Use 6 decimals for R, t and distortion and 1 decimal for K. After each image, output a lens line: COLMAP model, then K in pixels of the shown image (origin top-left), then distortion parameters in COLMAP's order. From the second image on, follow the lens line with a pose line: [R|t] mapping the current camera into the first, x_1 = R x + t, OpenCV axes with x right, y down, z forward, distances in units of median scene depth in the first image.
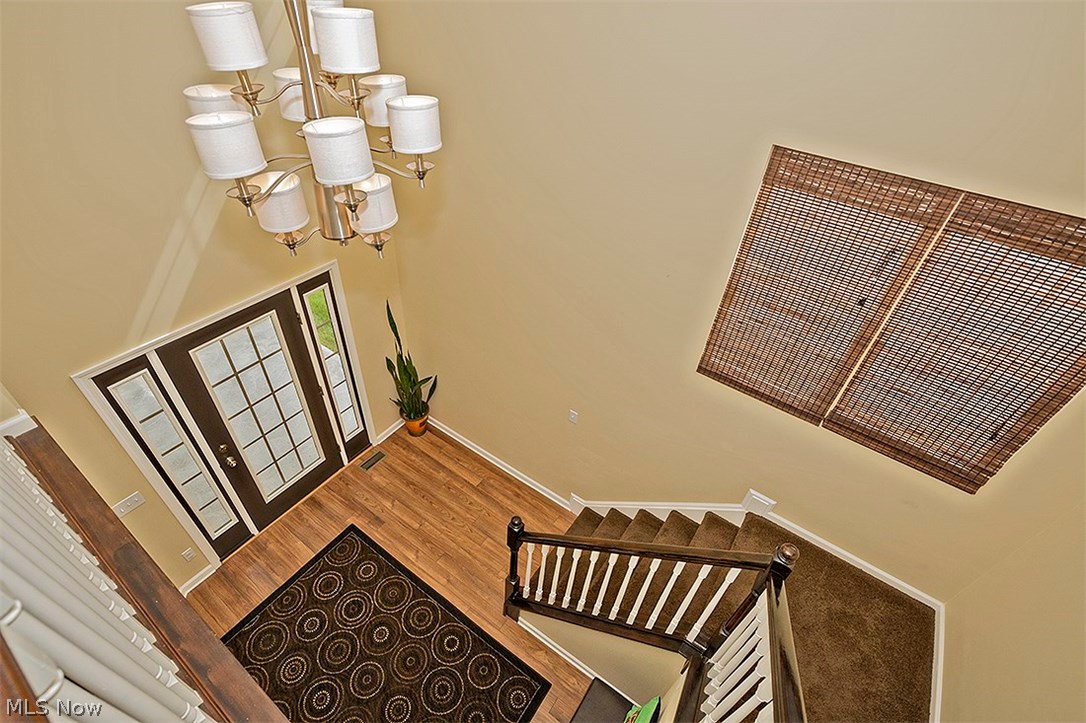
lens RADIAL K [[507.9, 0, 538.4], [0, 507.9, 359.8], [0, 0, 1]] dist [-0.017070, 0.004308]
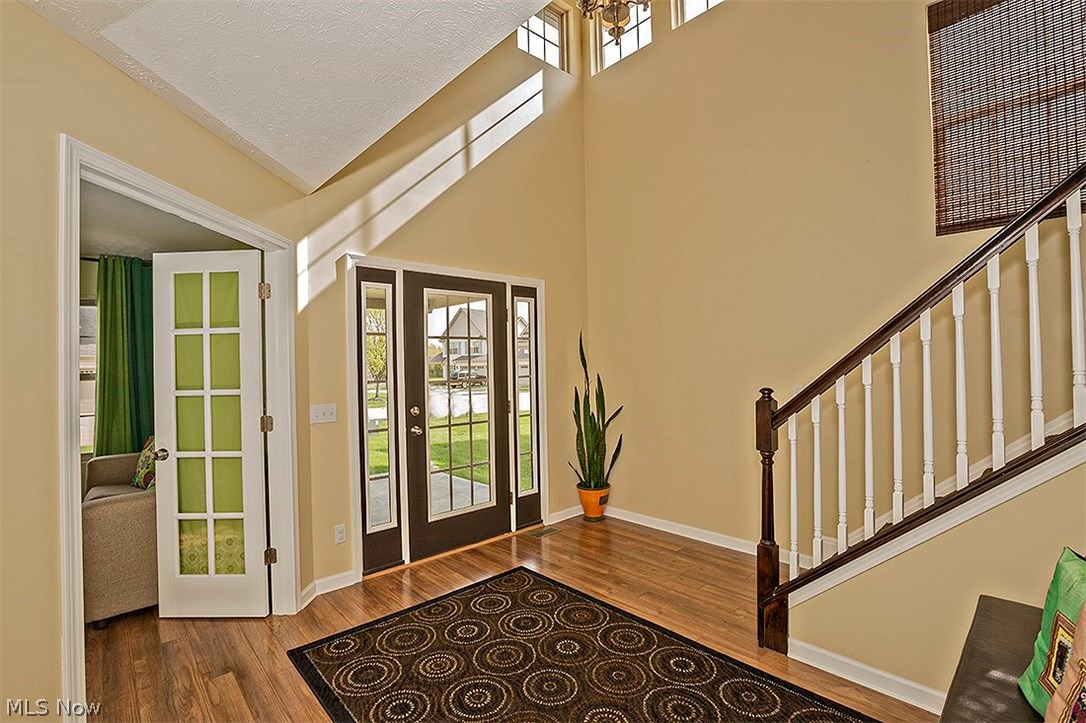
lens RADIAL K [[507.9, 0, 545.8], [0, 507.9, 362.0], [0, 0, 1]] dist [-0.017070, 0.004308]
pose [[0.977689, -0.079872, -0.194280, -0.184429], [-0.070756, 0.745617, -0.662608, 0.700532], [0.197782, 0.661571, 0.723330, 0.286601]]
